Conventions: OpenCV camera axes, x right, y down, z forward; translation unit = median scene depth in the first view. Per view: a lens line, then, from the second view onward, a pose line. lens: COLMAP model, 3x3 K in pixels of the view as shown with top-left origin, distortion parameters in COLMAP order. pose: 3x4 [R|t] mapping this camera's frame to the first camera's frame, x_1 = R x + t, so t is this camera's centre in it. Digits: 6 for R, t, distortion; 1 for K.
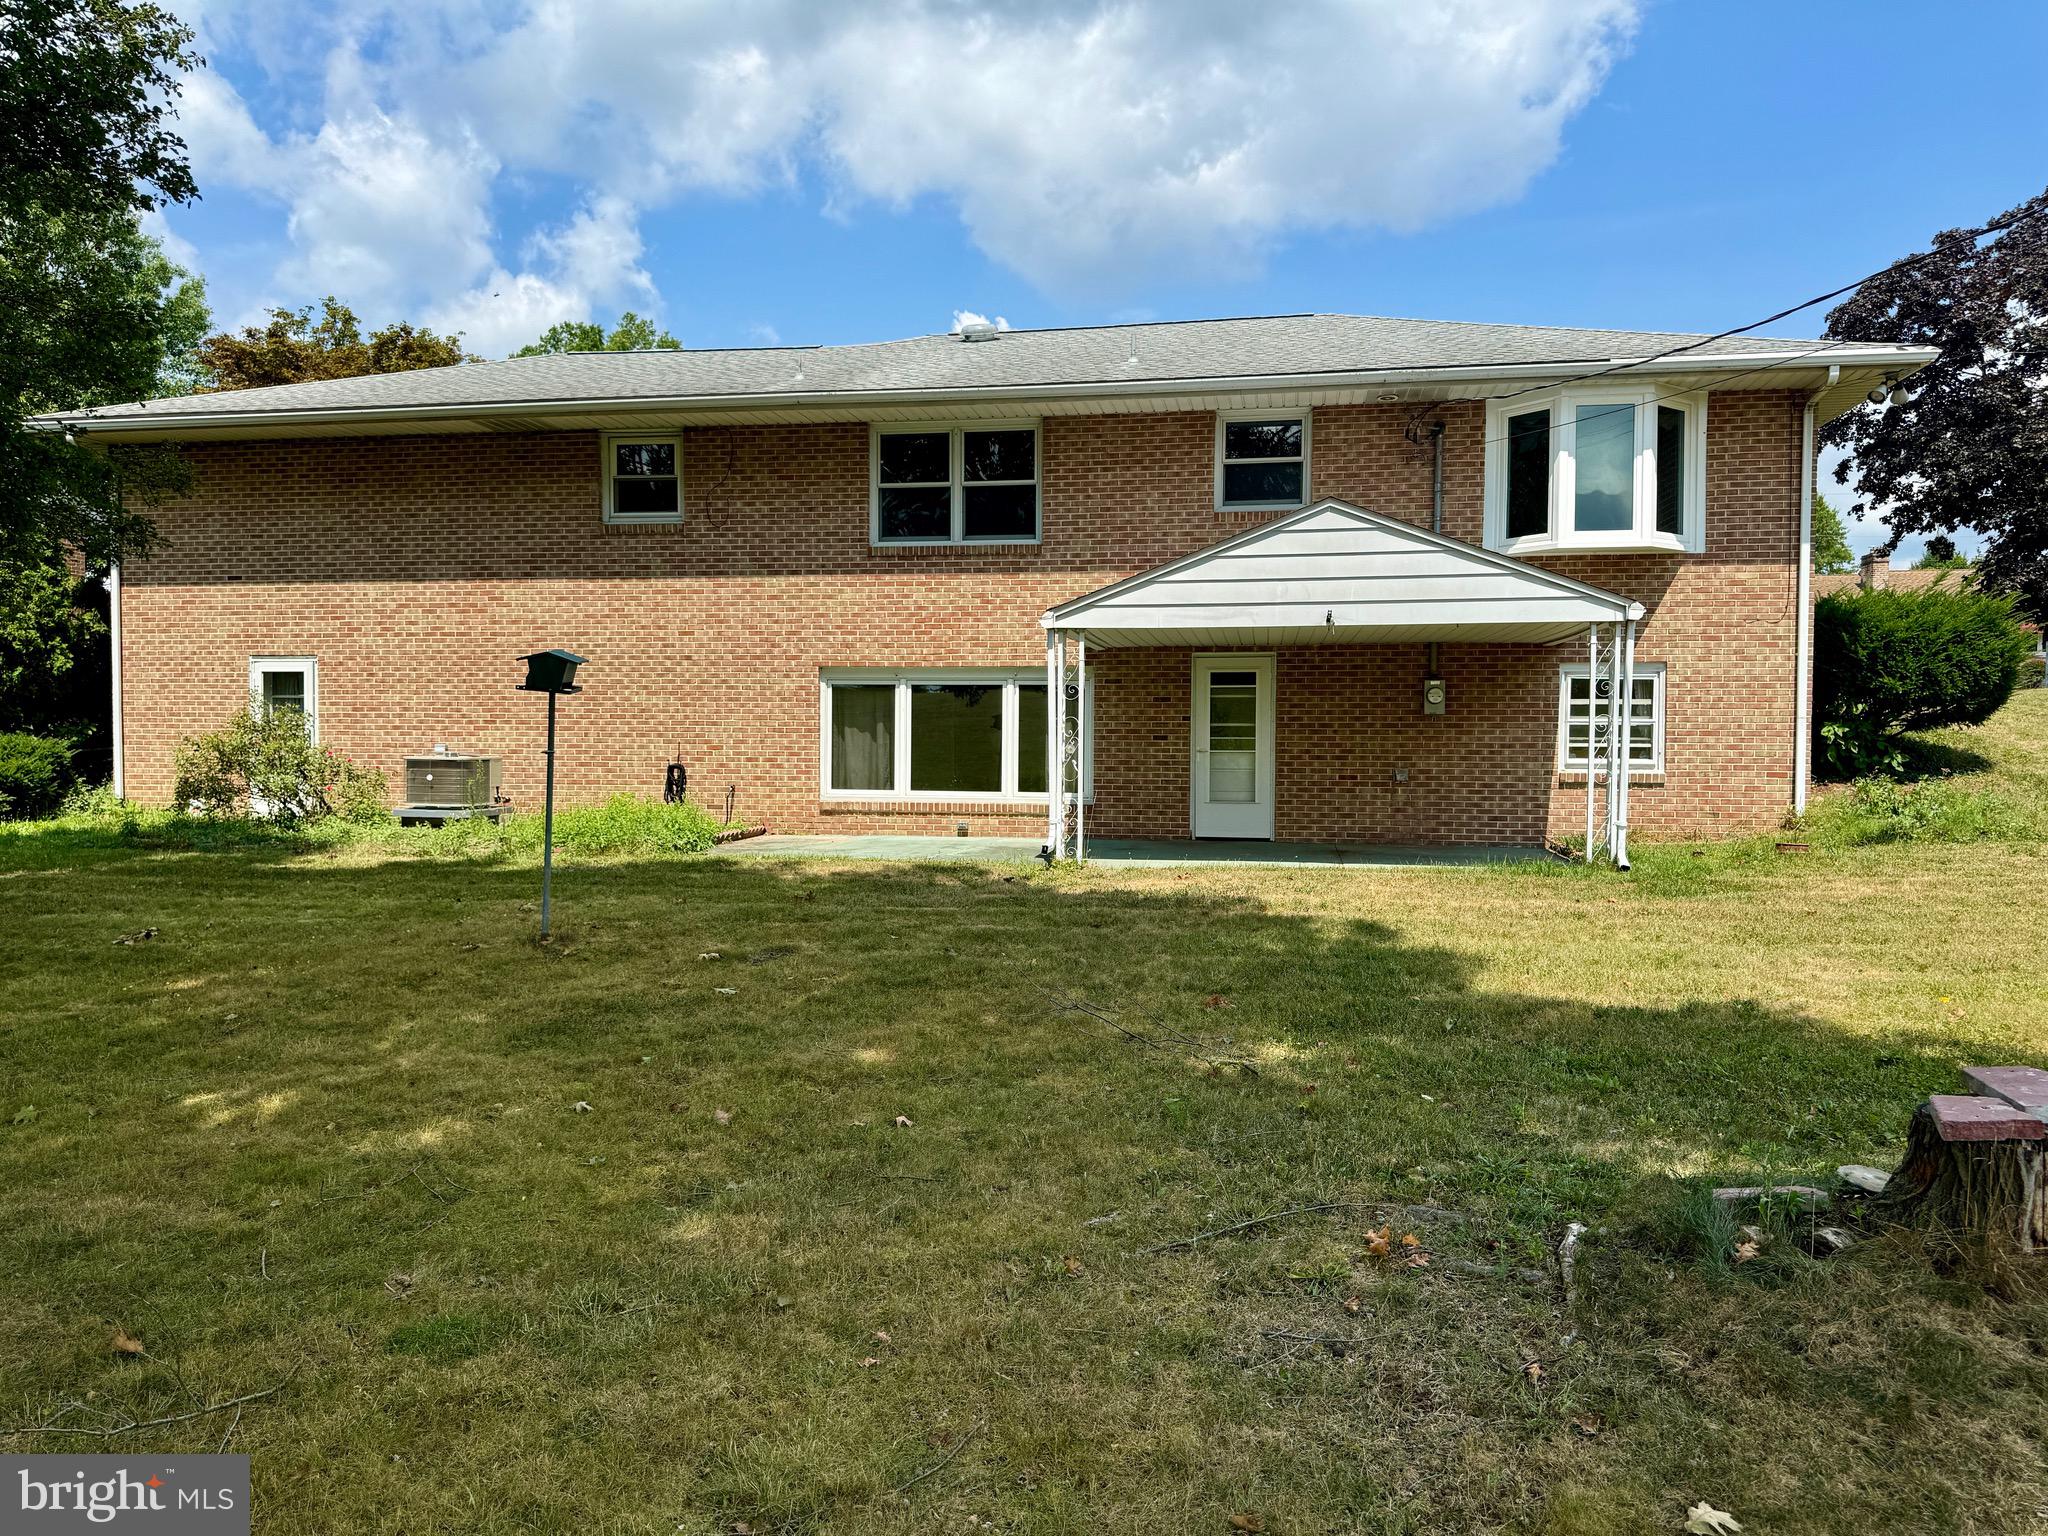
lens RADIAL K [[1452.6, 0, 1024.0], [0, 1452.6, 768.0], [0, 0, 1]] dist [0.137673, -0.200845]
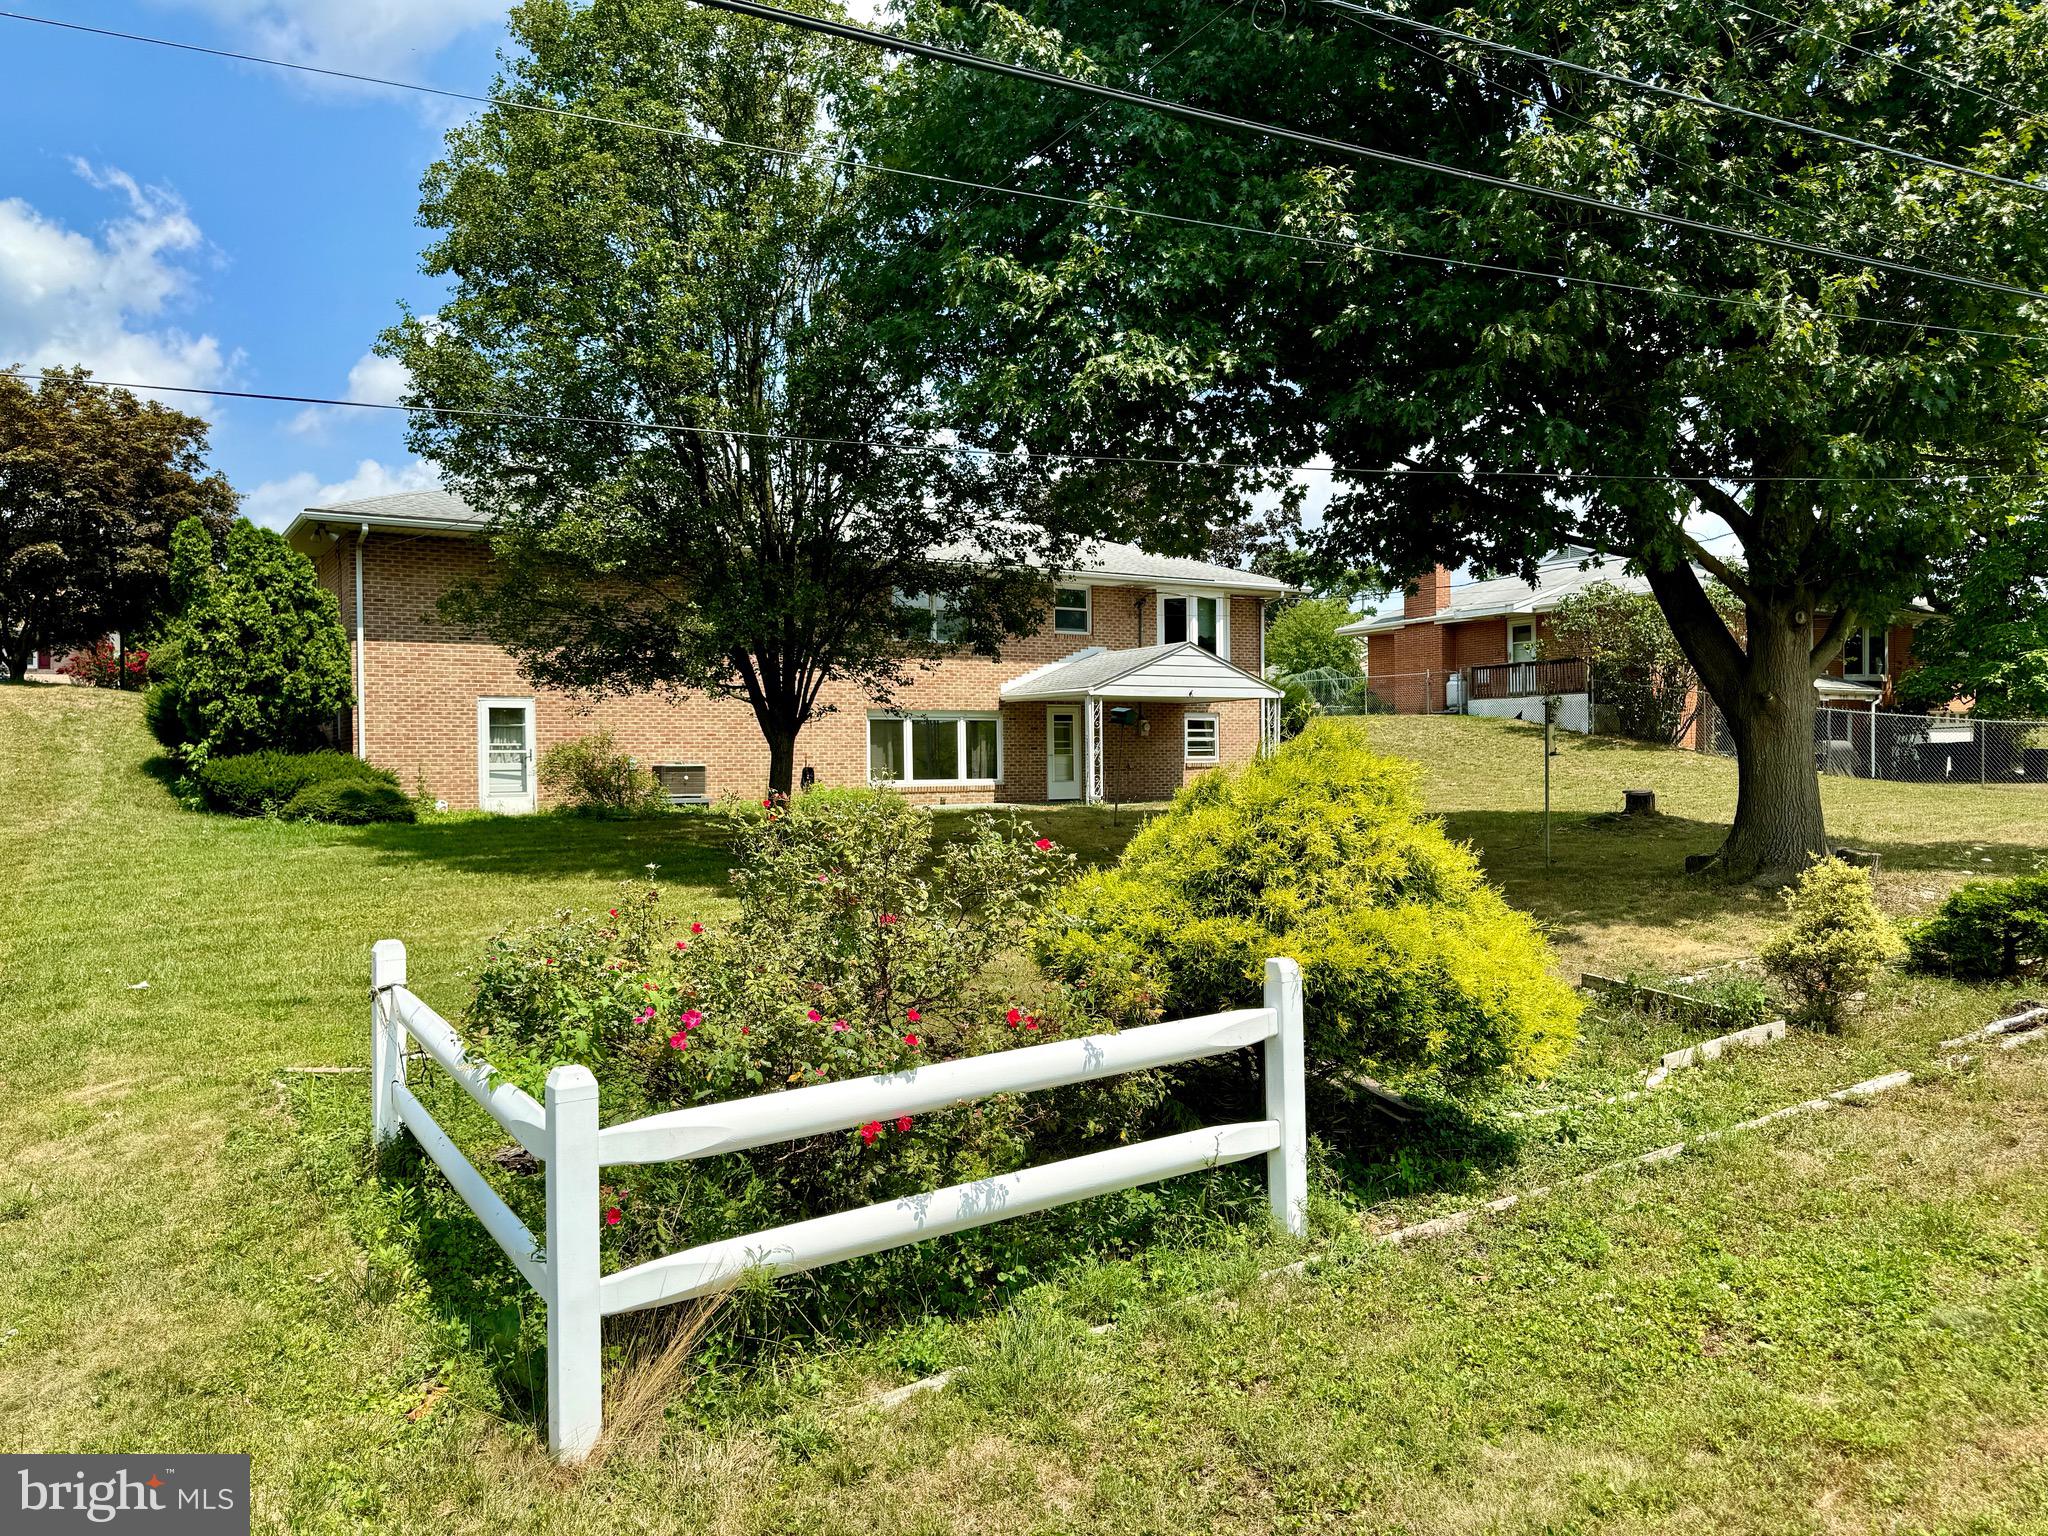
lens RADIAL K [[1452.6, 0, 1024.0], [0, 1452.6, 768.0], [0, 0, 1]] dist [0.137673, -0.200845]
pose [[0.721162, -0.017934, 0.692534, -1.206147], [0.028258, 0.999594, -0.003541, 0.011177], [-0.692190, 0.022123, 0.721376, -0.363615]]
